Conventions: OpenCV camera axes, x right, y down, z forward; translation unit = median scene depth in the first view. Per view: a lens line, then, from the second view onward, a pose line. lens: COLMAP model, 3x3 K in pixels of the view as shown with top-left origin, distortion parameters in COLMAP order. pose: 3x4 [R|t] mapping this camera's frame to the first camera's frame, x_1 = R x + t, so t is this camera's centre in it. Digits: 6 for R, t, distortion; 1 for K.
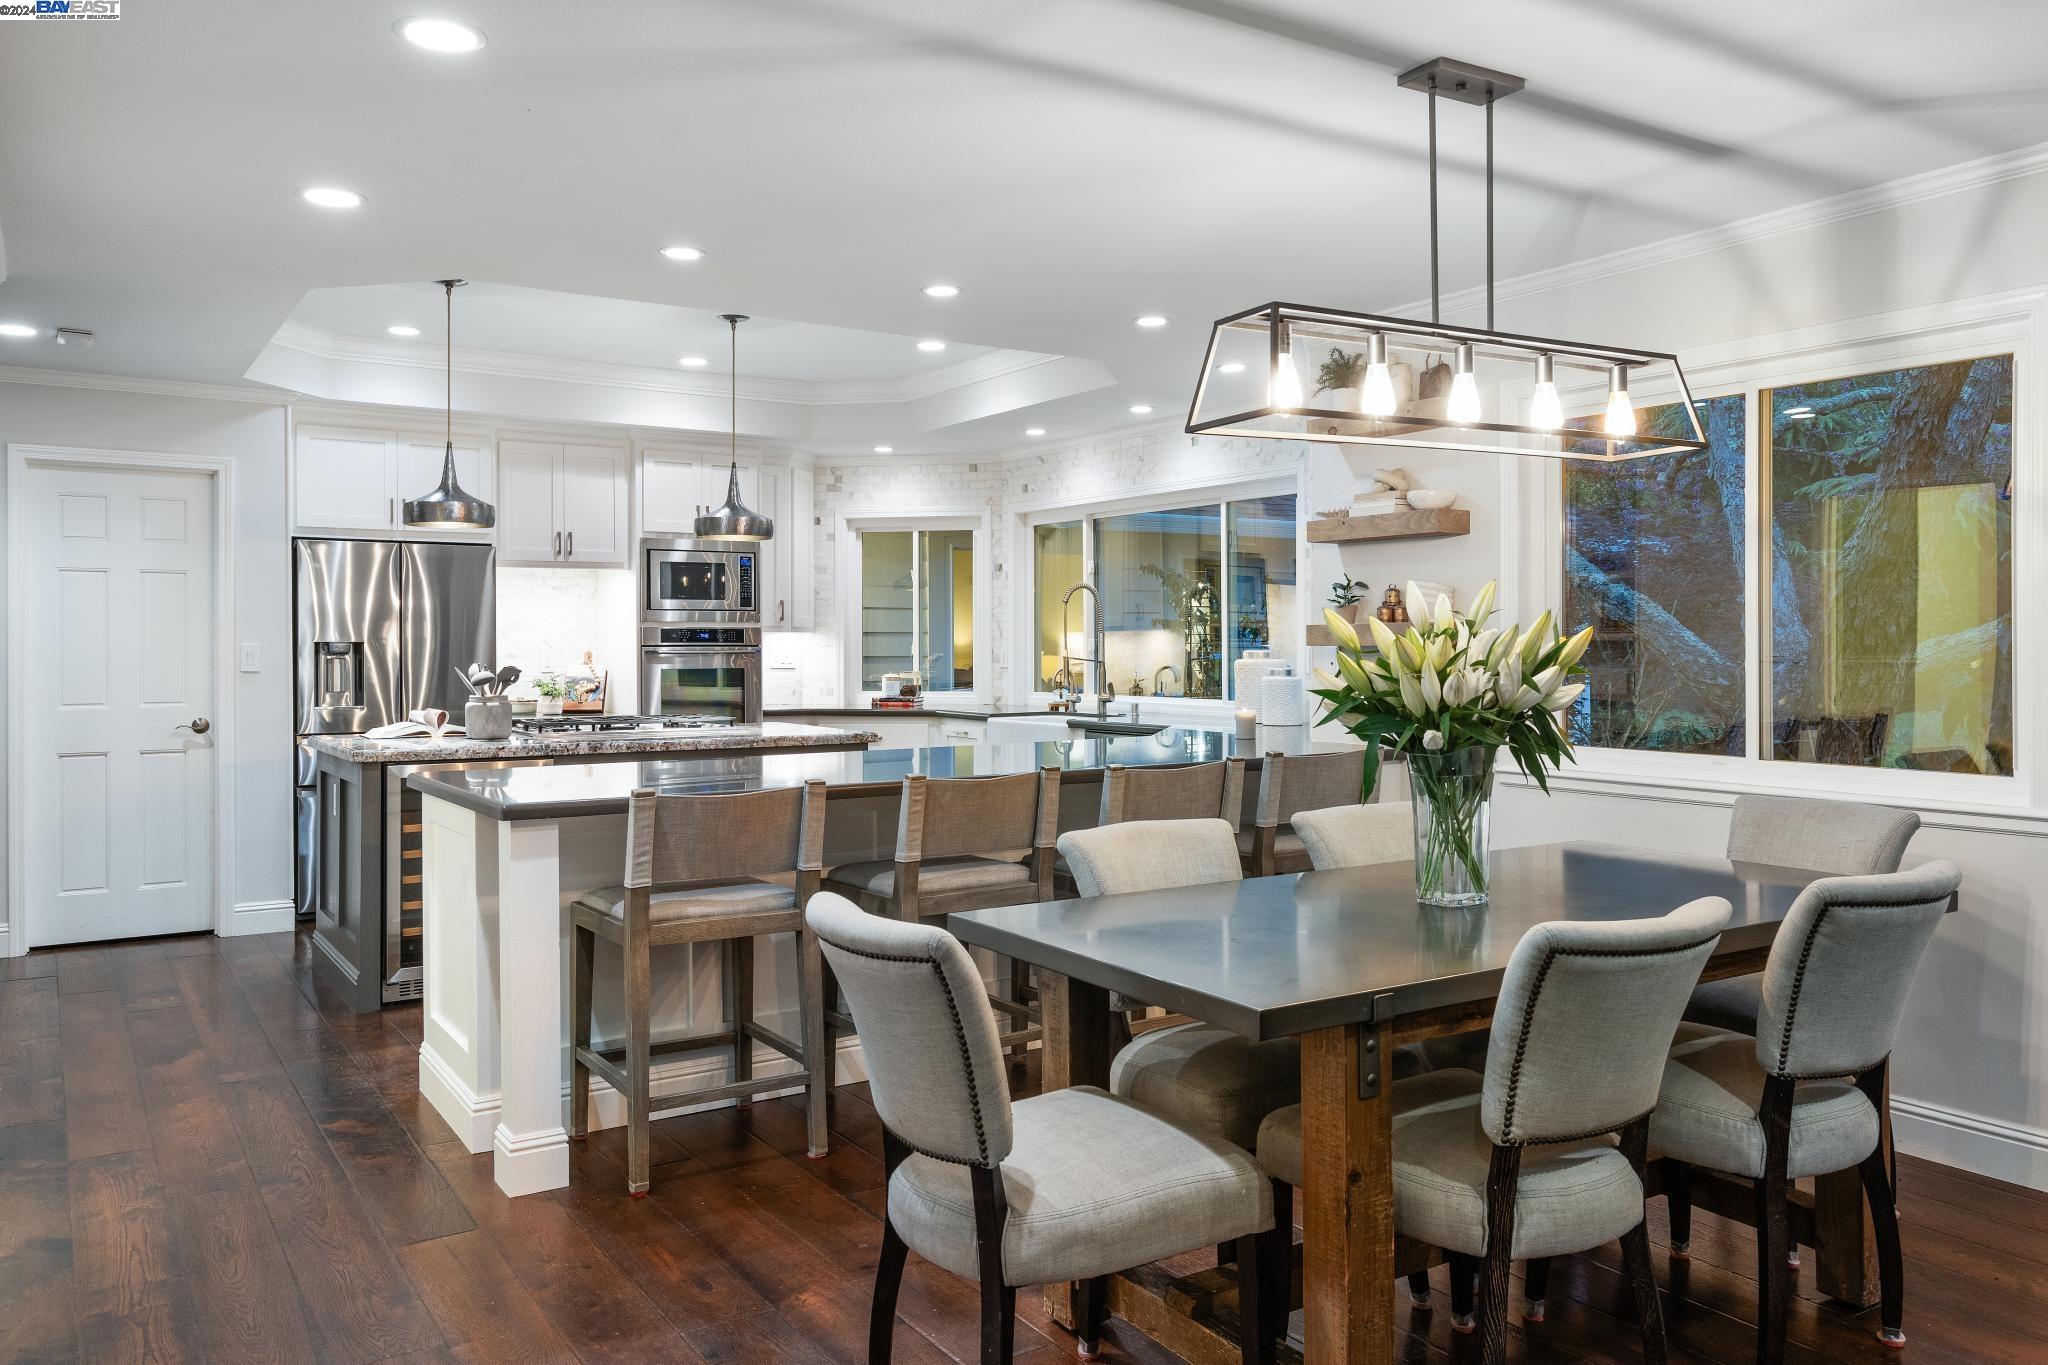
lens RADIAL K [[1527.7, 0, 1017.5], [0, 1527.7, 668.3], [0, 0, 1]] dist [0.030518, 0.000985]
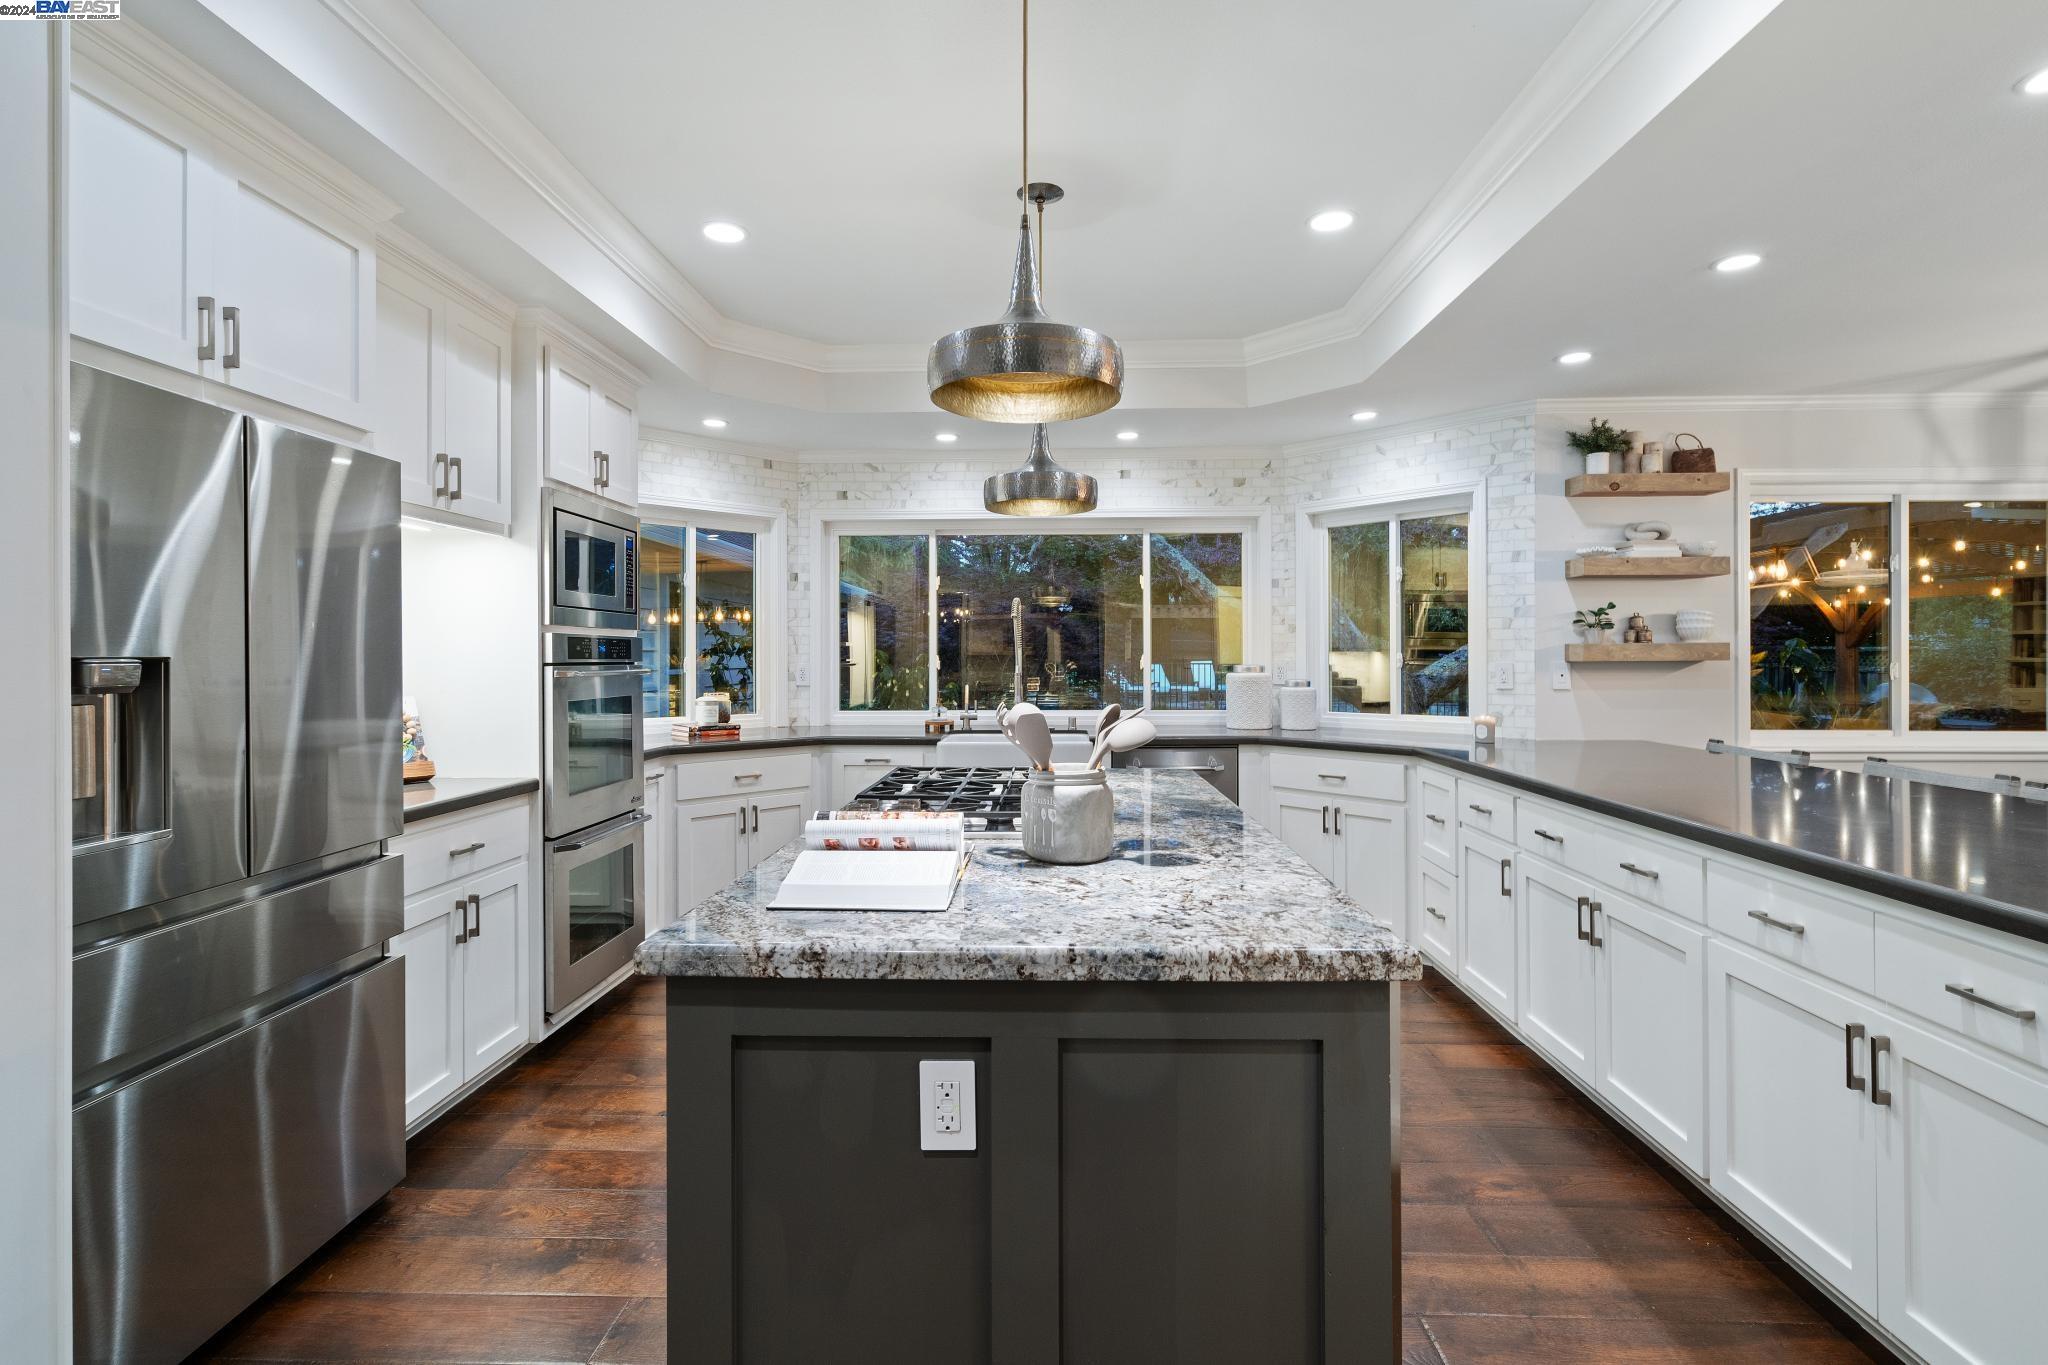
lens RADIAL K [[976.1, 0, 1026.0], [0, 976.1, 670.9], [0, 0, 1]] dist [0.014395, 0.000051]
pose [[0.562614, -0.007029, 0.826690, -0.495320], [0.014447, 0.999895, -0.001330, -0.008538], [-0.826594, 0.012691, 0.562656, 0.657355]]
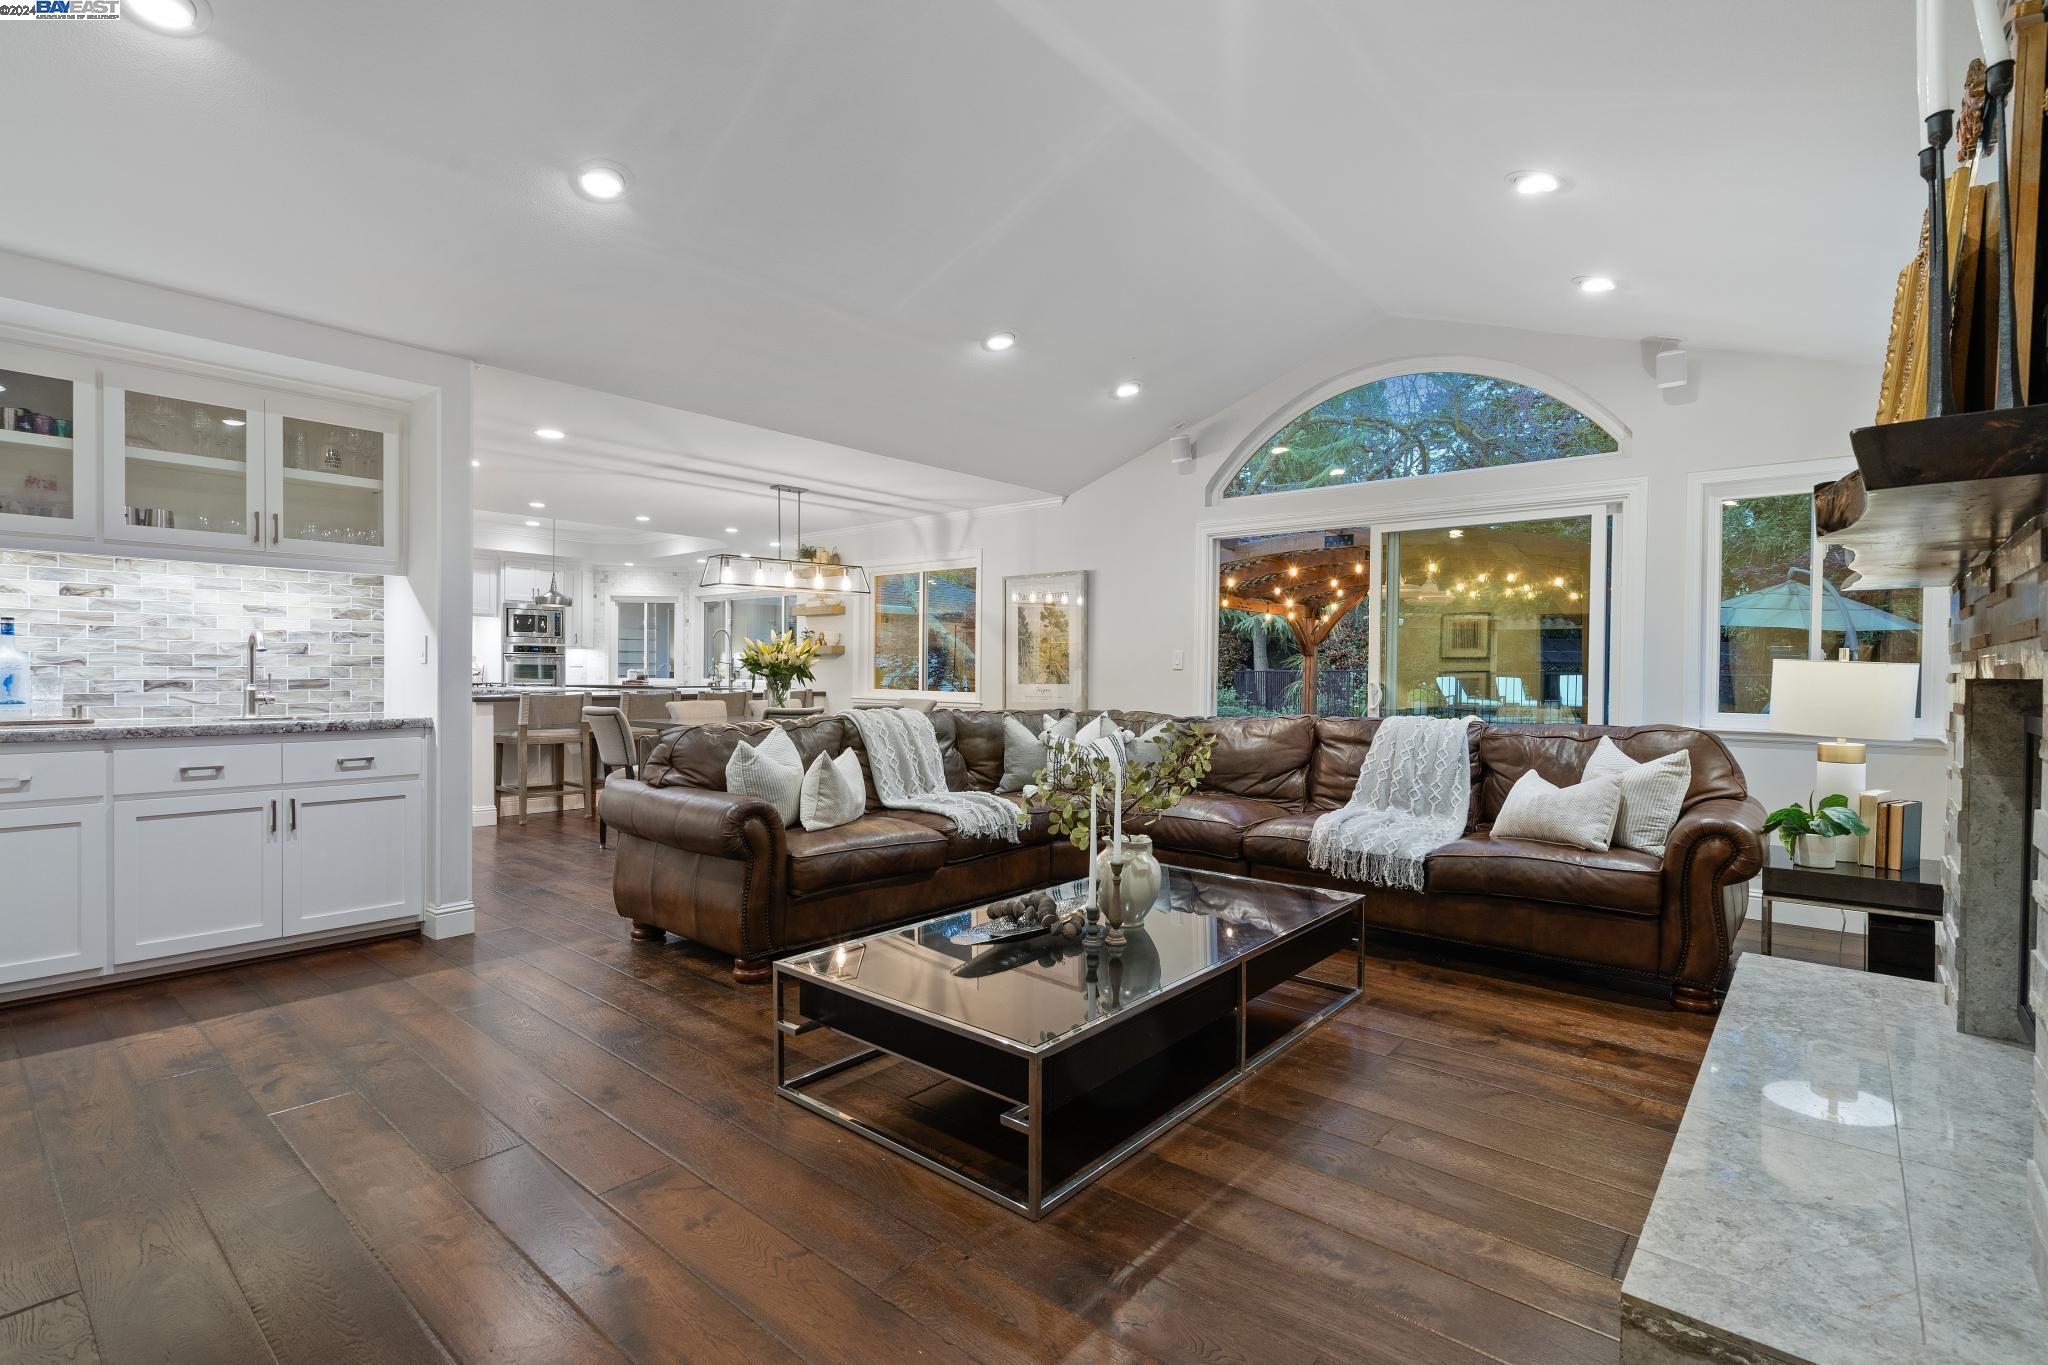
lens RADIAL K [[949.4, 0, 1056.1], [0, 949.4, 683.5], [0, 0, 1]] dist [-0.005713, -0.000453]
pose [[0.949957, 0.007455, 0.312293, 0.076325], [-0.006502, 0.999970, -0.004091, 0.028275], [-0.312314, 0.001856, 0.949977, -0.507260]]
